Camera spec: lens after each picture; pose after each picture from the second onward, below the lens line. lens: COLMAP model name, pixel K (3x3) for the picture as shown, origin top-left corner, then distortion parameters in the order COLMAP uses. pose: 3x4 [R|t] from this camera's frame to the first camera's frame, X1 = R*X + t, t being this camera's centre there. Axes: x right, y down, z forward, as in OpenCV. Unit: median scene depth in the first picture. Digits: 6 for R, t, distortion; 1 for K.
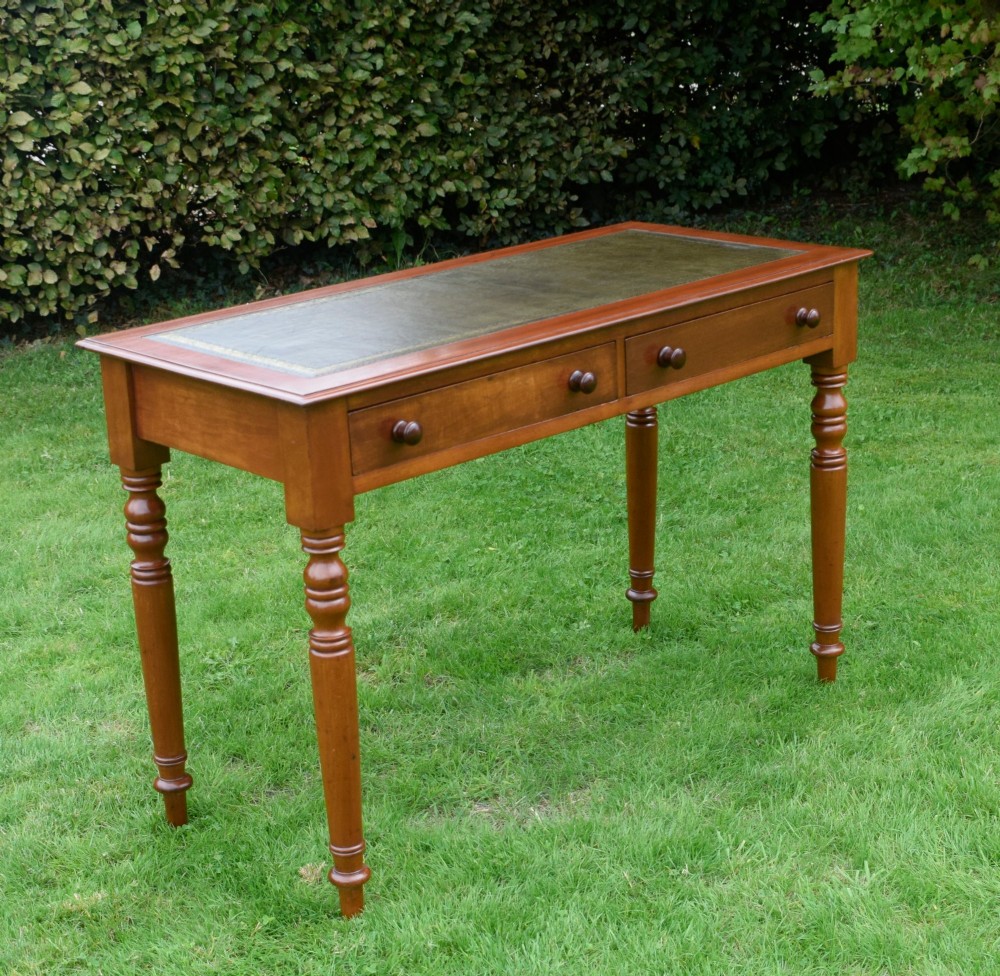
lens RADIAL K [[1975.9, 0, 460.5], [0, 1975.9, 551.4], [0, 0, 1]] dist [-0.022784, 0.058093]
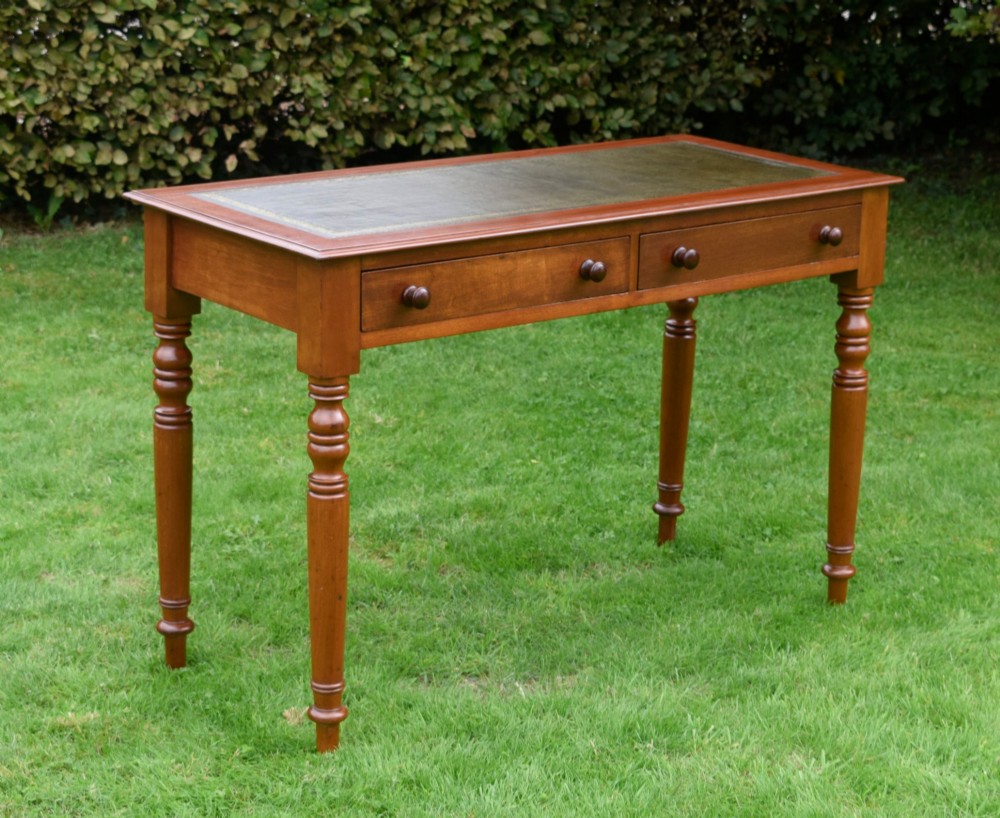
lens RADIAL K [[2415.3, 0, 500.0], [0, 2415.3, 409.0], [0, 0, 1]] dist [-0.024652, 0.152654]
pose [[0.994922, 0.089212, -0.046598, 0.036648], [-0.091933, 0.993960, -0.059936, 0.032311], [0.040969, 0.063915, 0.997114, -0.131942]]
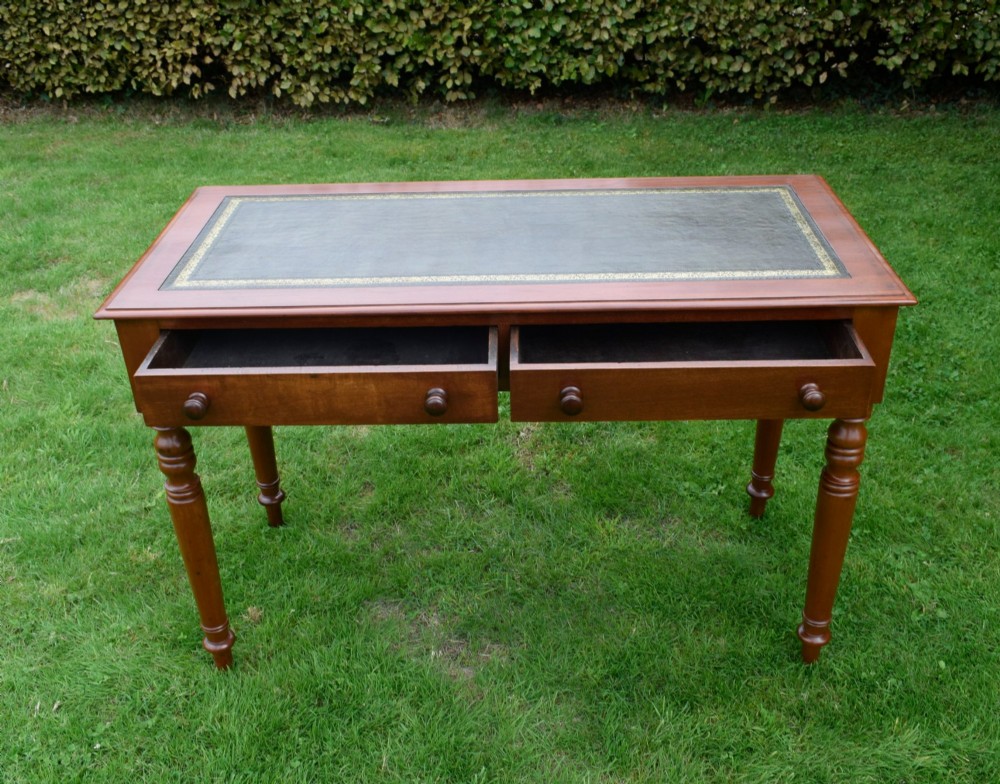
lens RADIAL K [[999.6, 0, 494.9], [0, 999.6, 381.3], [0, 0, 1]] dist [-0.019743, 0.008202]
pose [[0.720821, 0.378224, -0.580830, 0.180992], [-0.229864, 0.921014, 0.314478, -0.113326], [0.653896, -0.093171, 0.750826, 0.287144]]
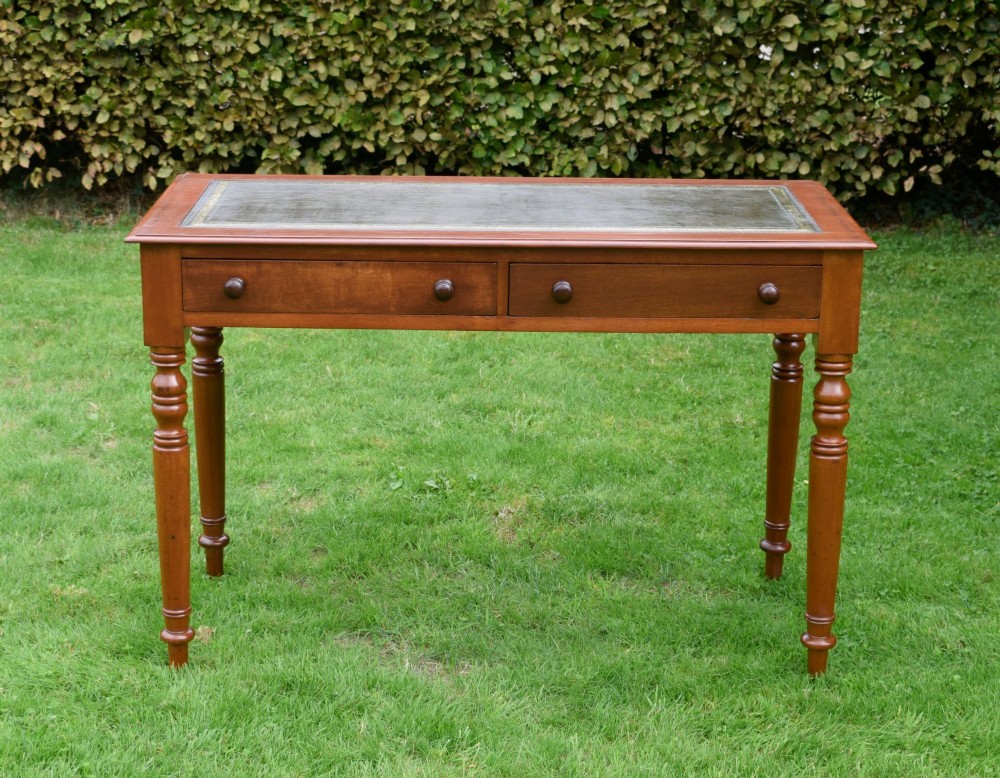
lens RADIAL K [[1918.5, 0, 445.2], [0, 1918.5, 386.9], [0, 0, 1]] dist [-0.019289, 0.043017]
pose [[0.722631, 0.251655, -0.643797, 0.357182], [-0.263613, 0.961316, 0.079877, -0.055197], [0.638993, 0.111992, 0.761016, 0.083670]]
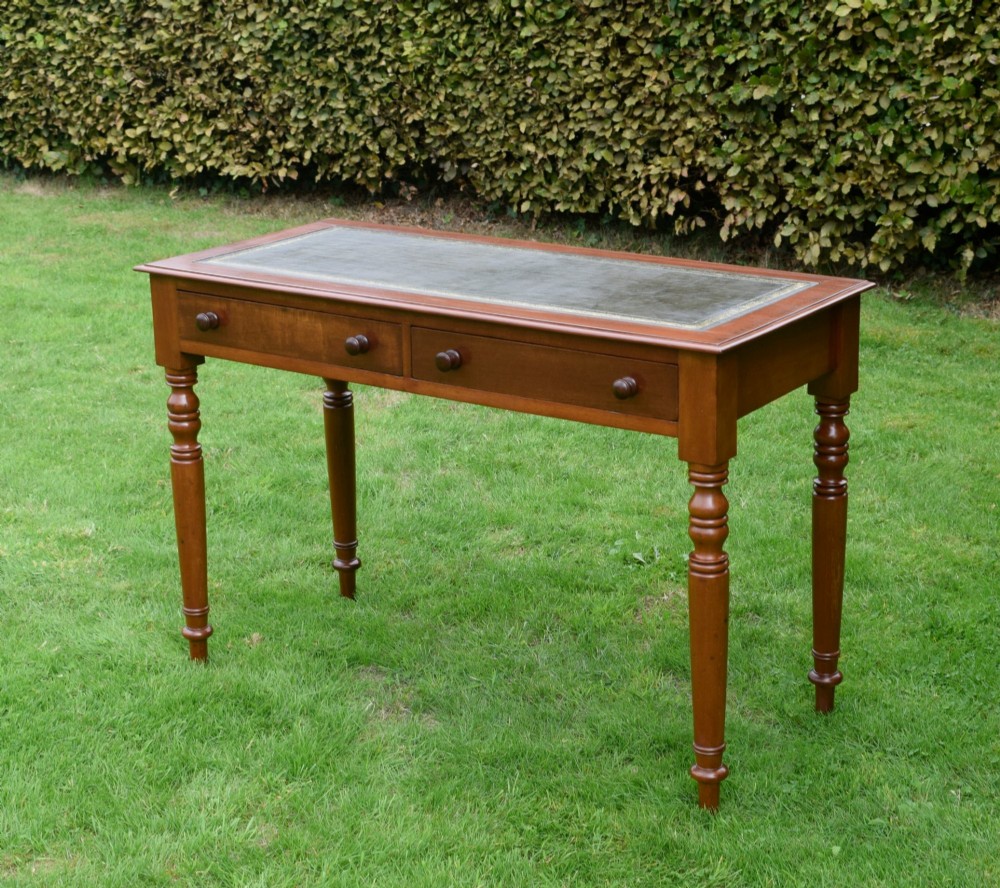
lens RADIAL K [[1975.5, 0, 500.0], [0, 1975.5, 444.0], [0, 0, 1]] dist [-0.035881, 0.063874]
pose [[0.211791, 0.323940, -0.922067, 0.537005], [-0.310544, 0.916880, 0.250788, -0.160614], [0.926665, 0.233228, 0.294784, 0.346055]]
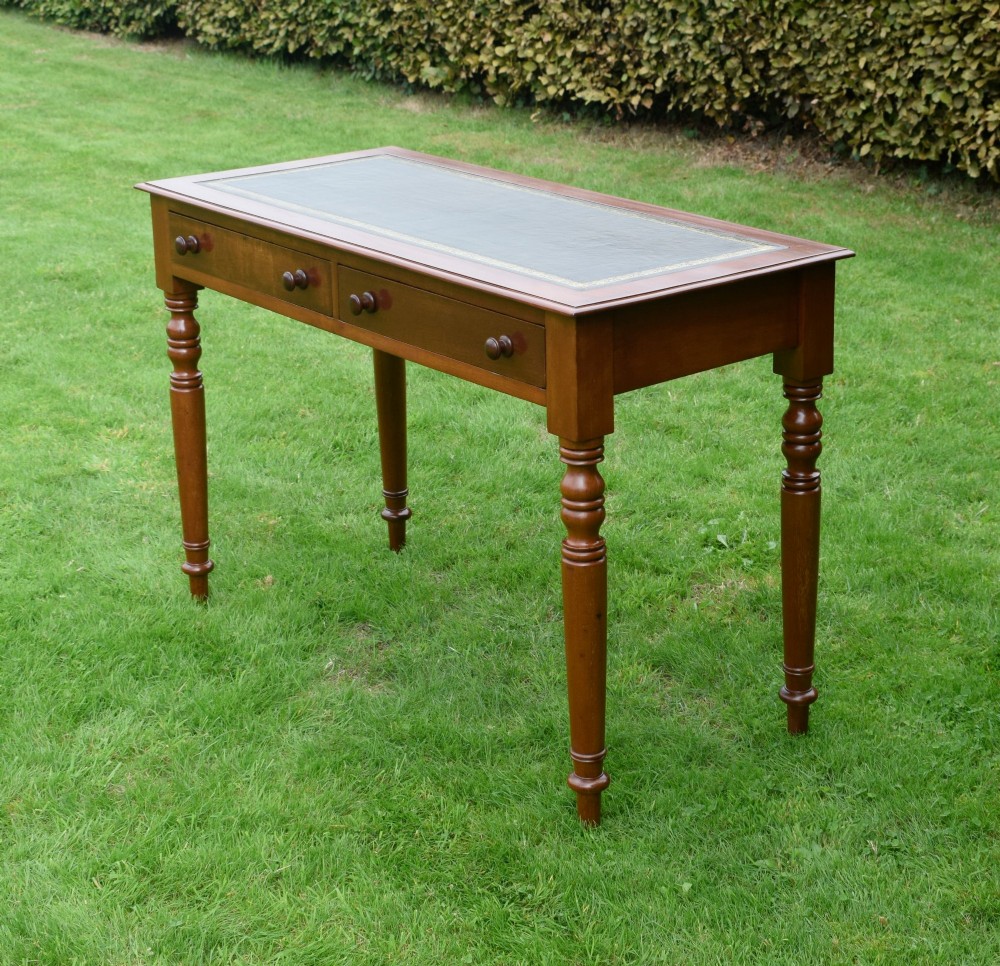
lens RADIAL K [[2071.1, 0, 502.8], [0, 2071.1, 437.3], [0, 0, 1]] dist [-0.016970, -0.156631]
pose [[-0.084527, 0.352468, -0.931998, 0.527842], [-0.304737, 0.881385, 0.360965, -0.209989], [0.948678, 0.314526, 0.032909, 0.506390]]
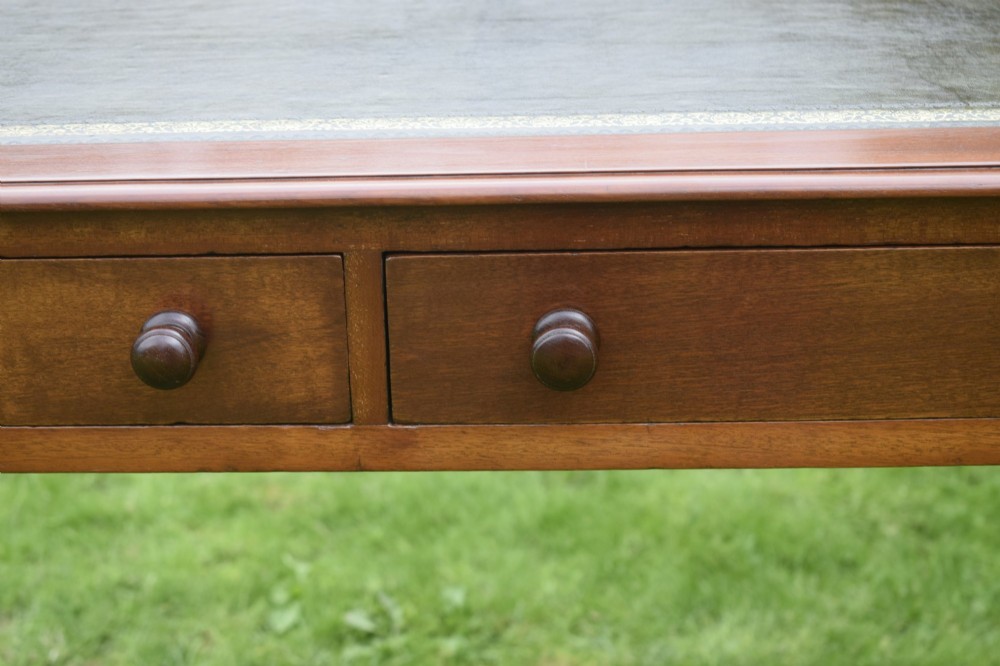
lens RADIAL K [[2272.3, 0, 500.0], [0, 2272.3, 333.0], [0, 0, 1]] dist [-0.011798, -0.024257]
pose [[0.706624, 0.285511, -0.647430, 0.160968], [-0.234367, 0.957771, 0.166574, -0.076161], [0.667649, 0.034031, 0.743698, 0.346864]]
